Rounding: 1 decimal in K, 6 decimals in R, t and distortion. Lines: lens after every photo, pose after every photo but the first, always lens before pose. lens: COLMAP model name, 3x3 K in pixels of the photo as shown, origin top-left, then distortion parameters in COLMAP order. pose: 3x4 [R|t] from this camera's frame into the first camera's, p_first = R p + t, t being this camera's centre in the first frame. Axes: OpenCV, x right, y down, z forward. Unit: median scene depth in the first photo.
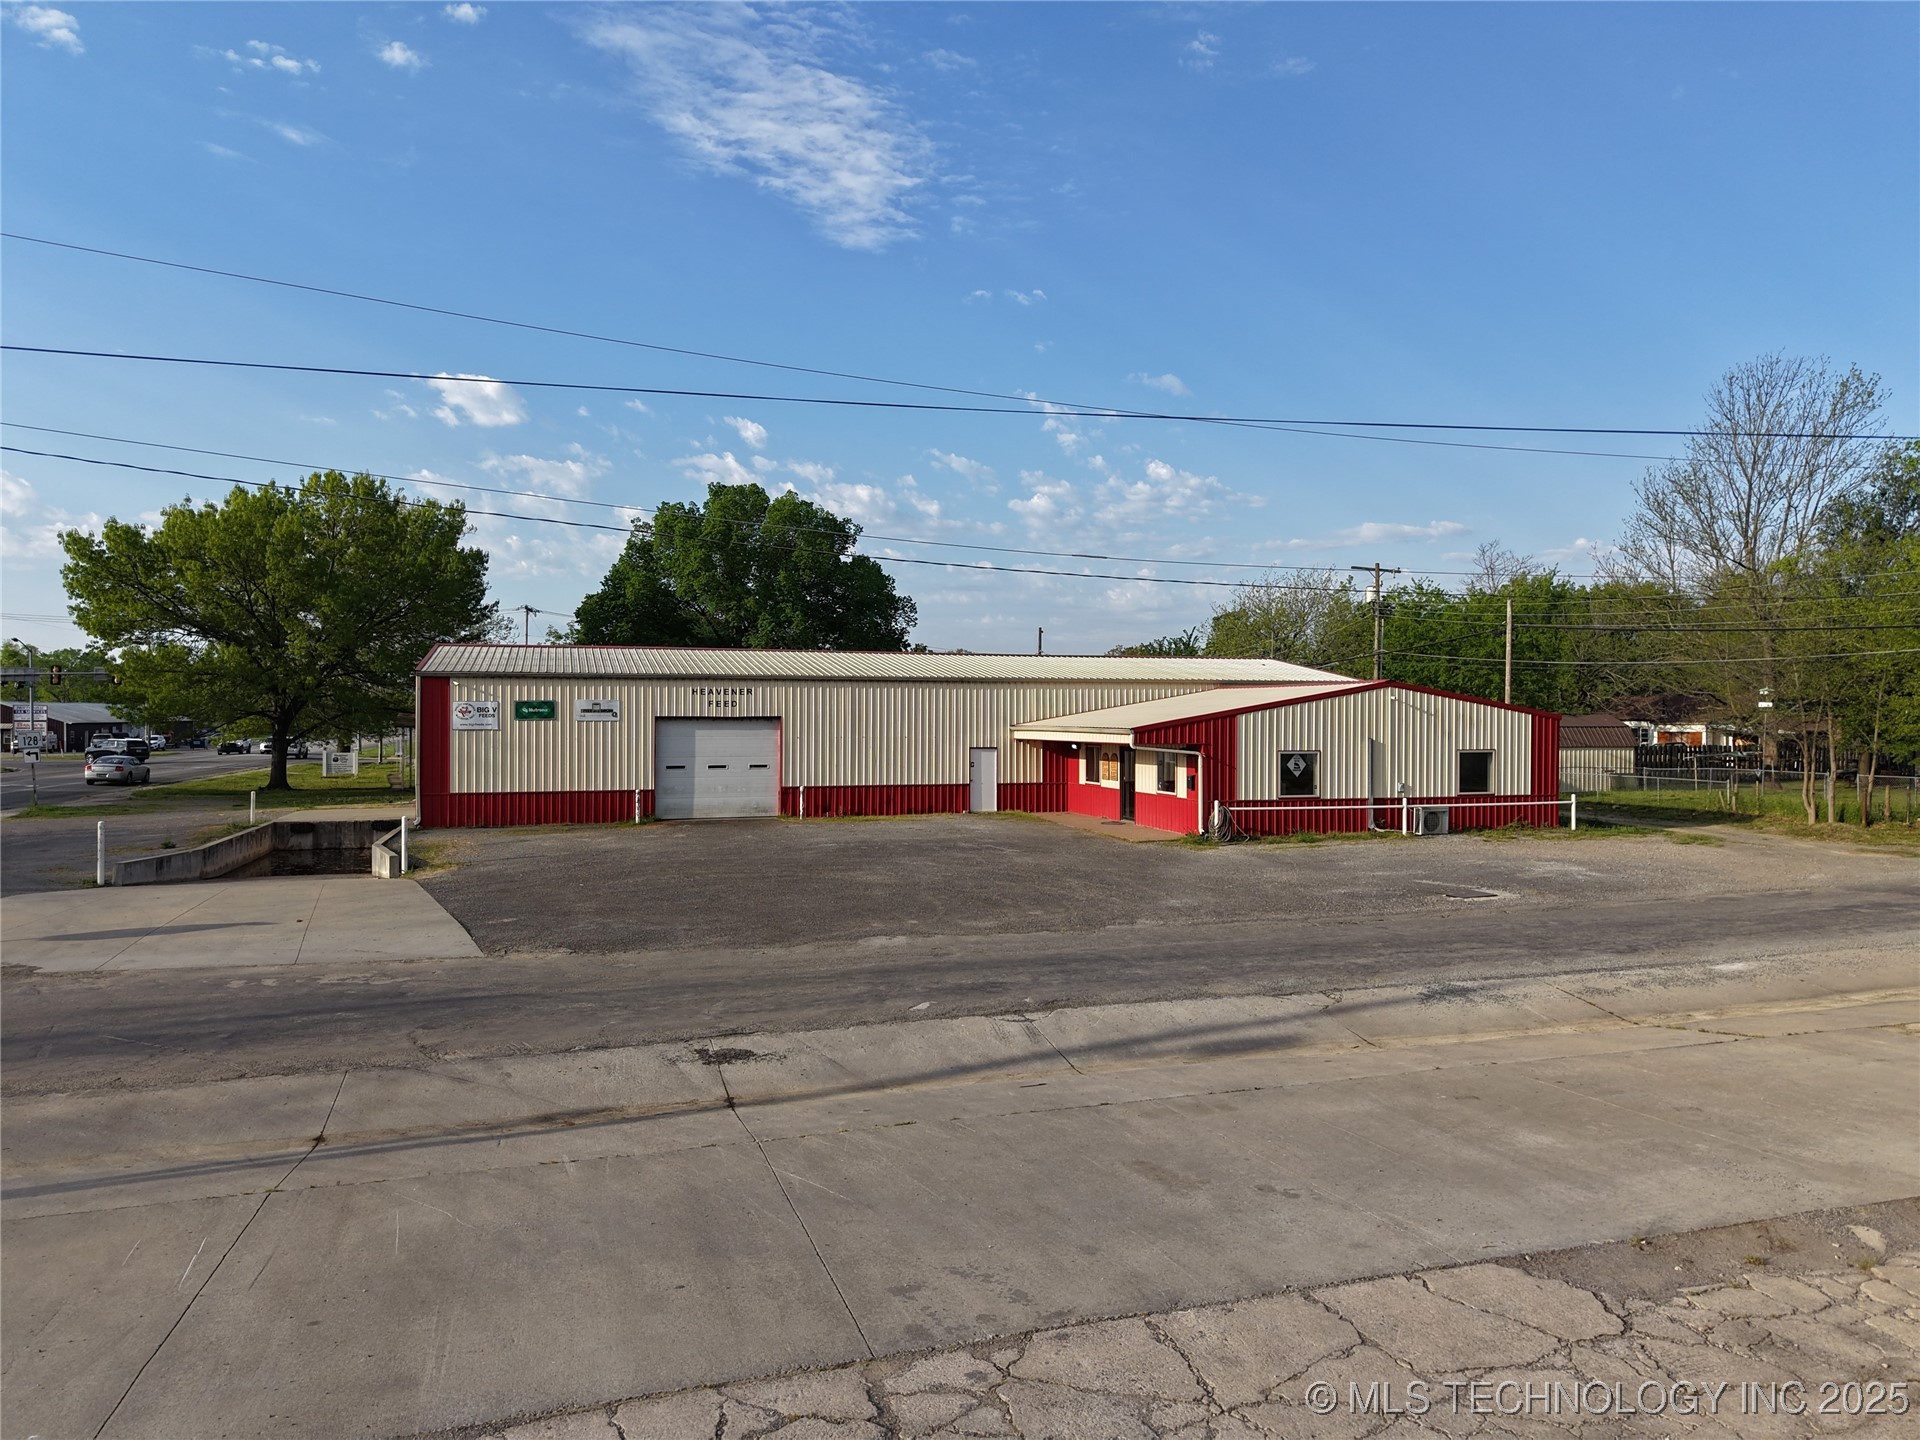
lens RADIAL K [[1308.6, 0, 993.7], [0, 1308.6, 721.7], [0, 0, 1]] dist [0.044334, -0.103375]
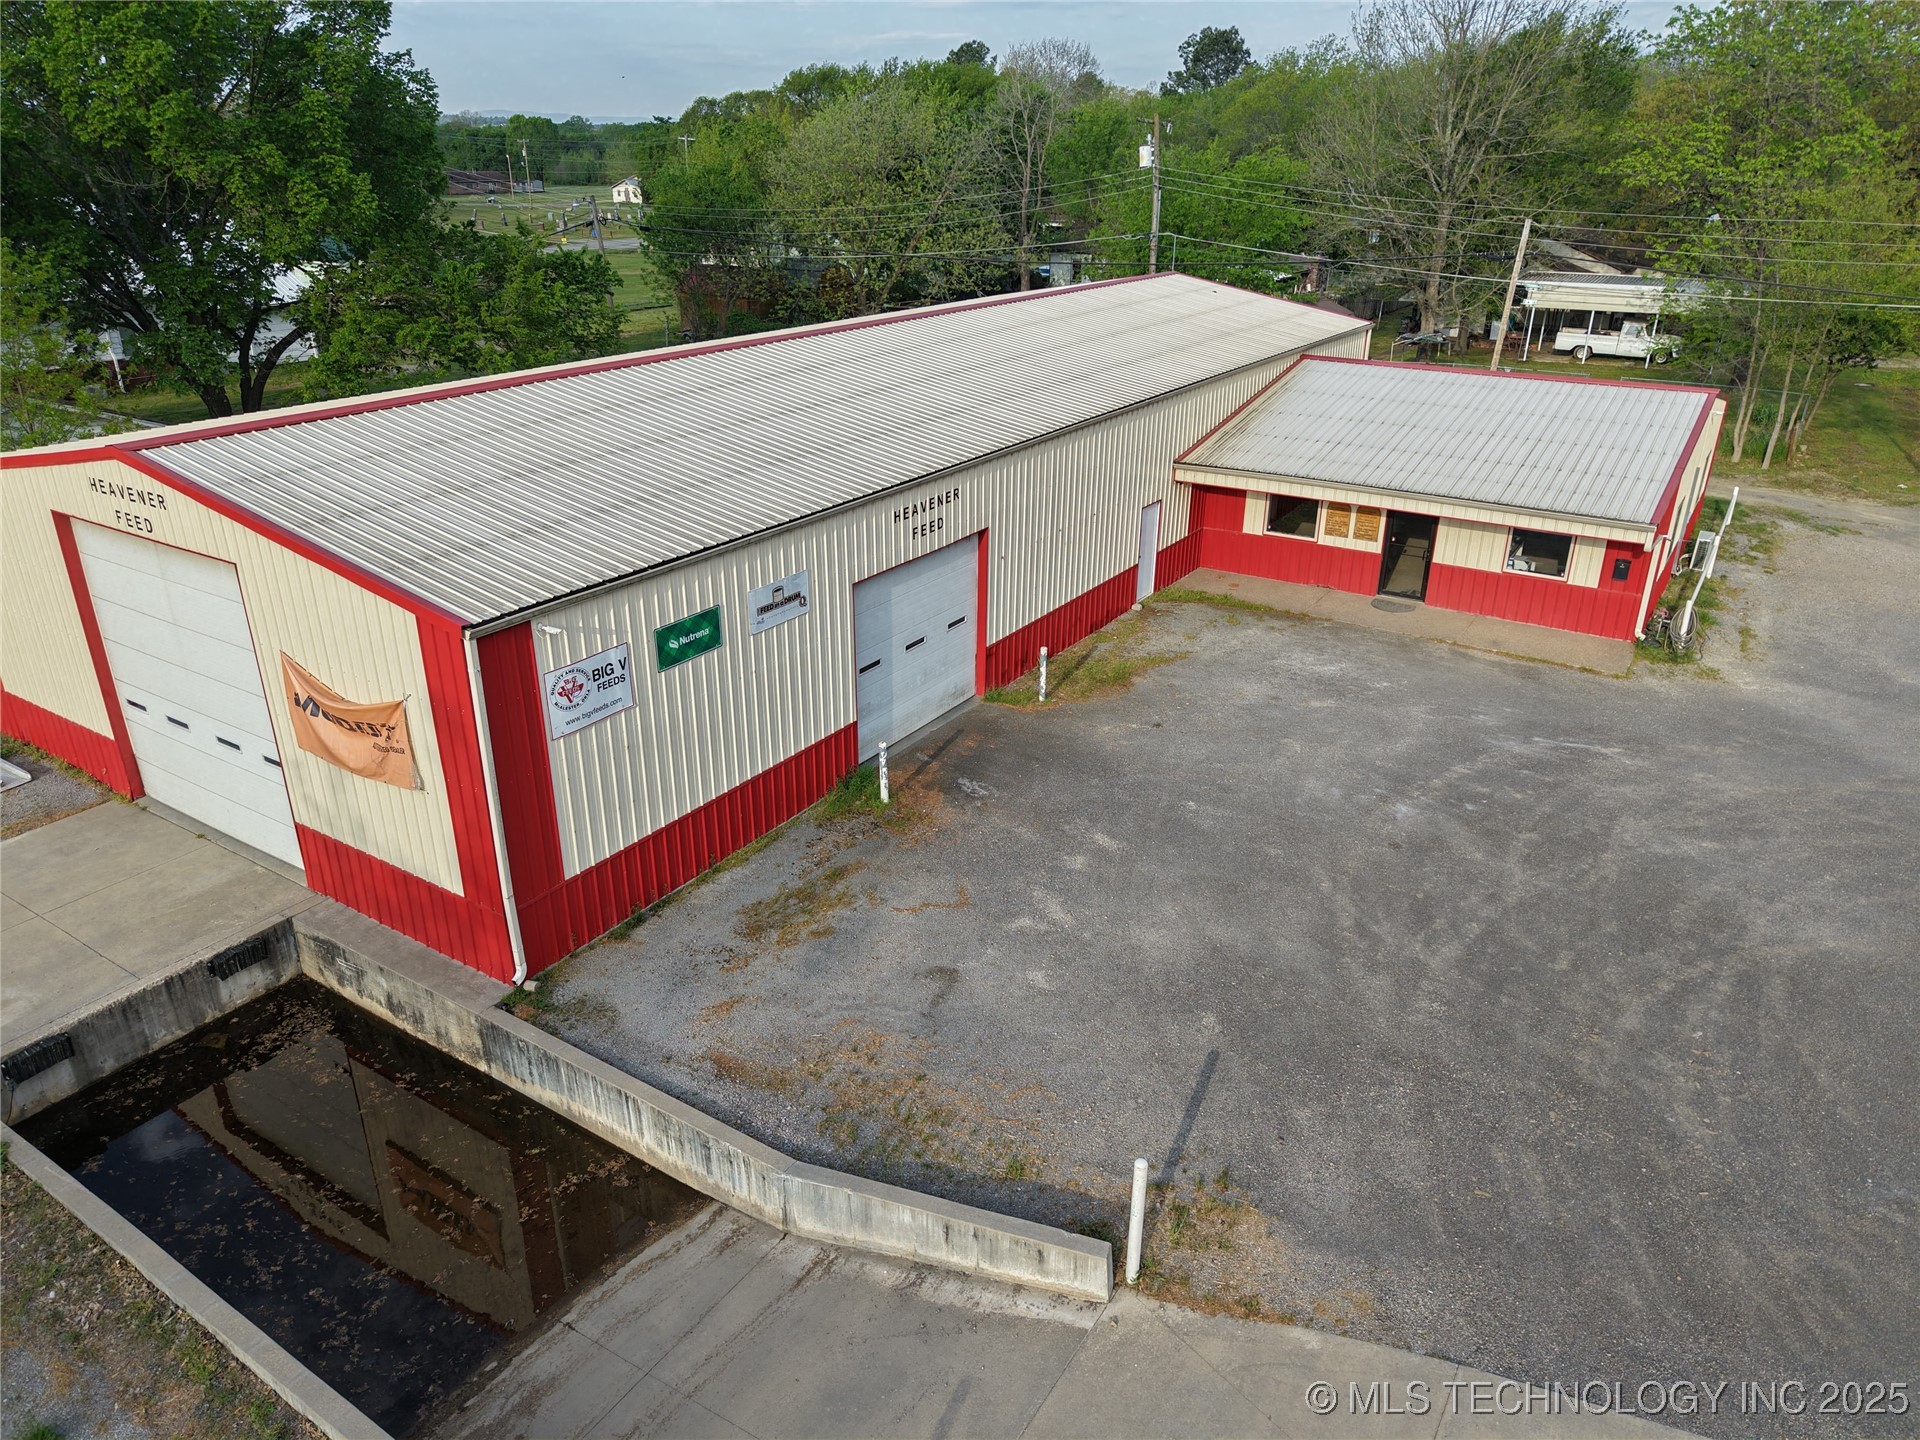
lens RADIAL K [[1286.2, 0, 953.9], [0, 1286.2, 712.2], [0, 0, 1]] dist [0.045165, -0.054643]
pose [[0.775783, -0.252120, 0.578443, -0.539631], [0.006995, 0.920088, 0.391648, -0.153520], [-0.630961, -0.299788, 0.715552, 0.643755]]
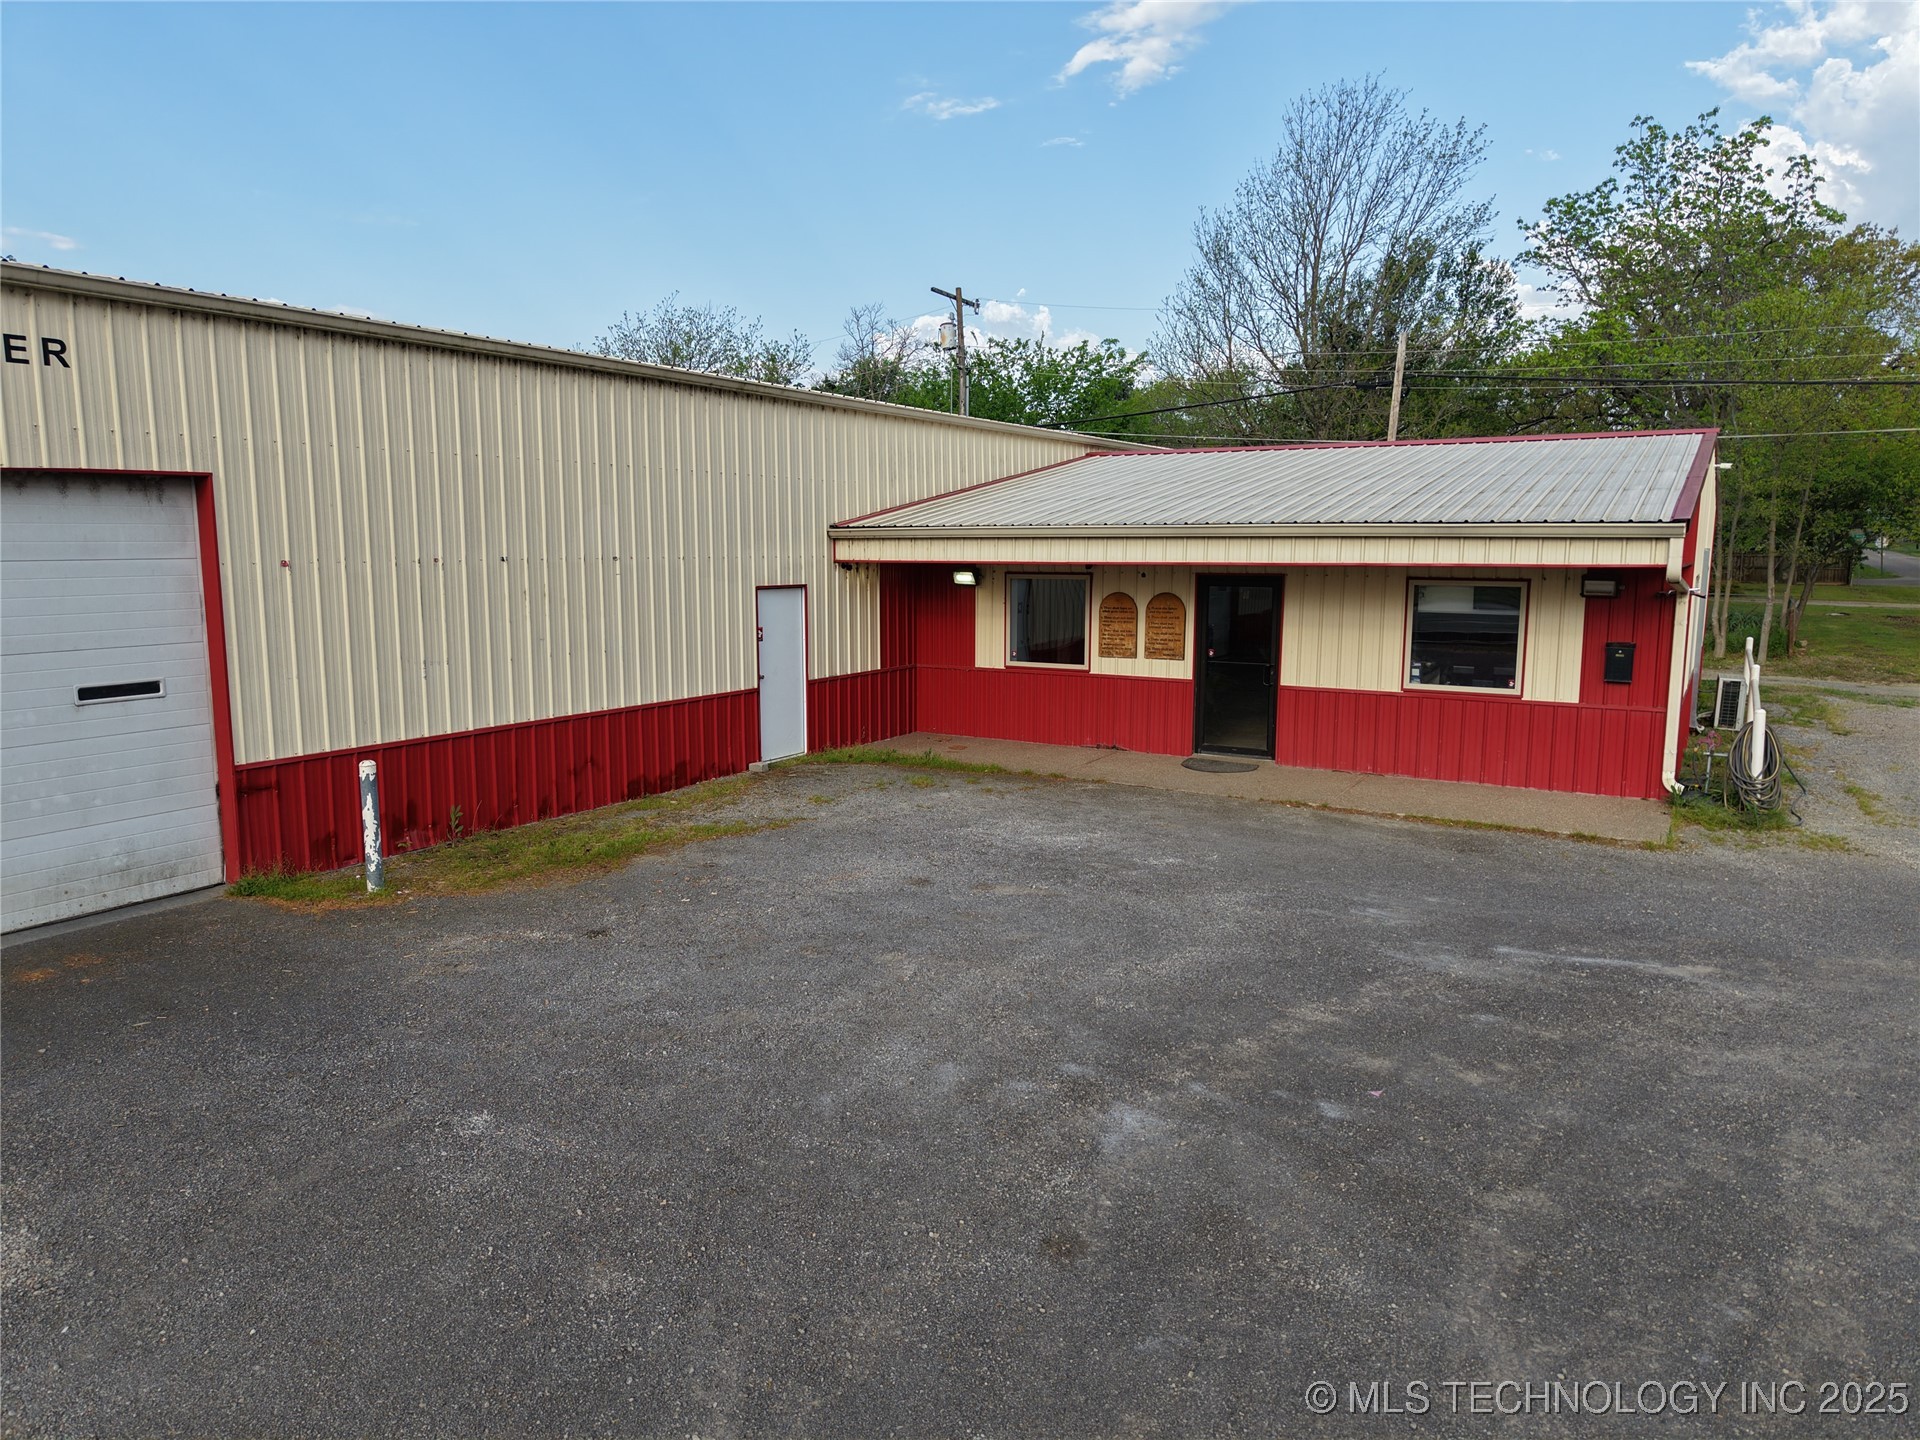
lens RADIAL K [[1286.2, 0, 953.9], [0, 1286.2, 712.2], [0, 0, 1]] dist [0.045165, -0.054643]
pose [[0.751221, -0.091401, 0.653692, -0.234279], [0.010507, 0.991896, 0.126615, 0.011102], [-0.659968, -0.088248, 0.746093, 0.782454]]
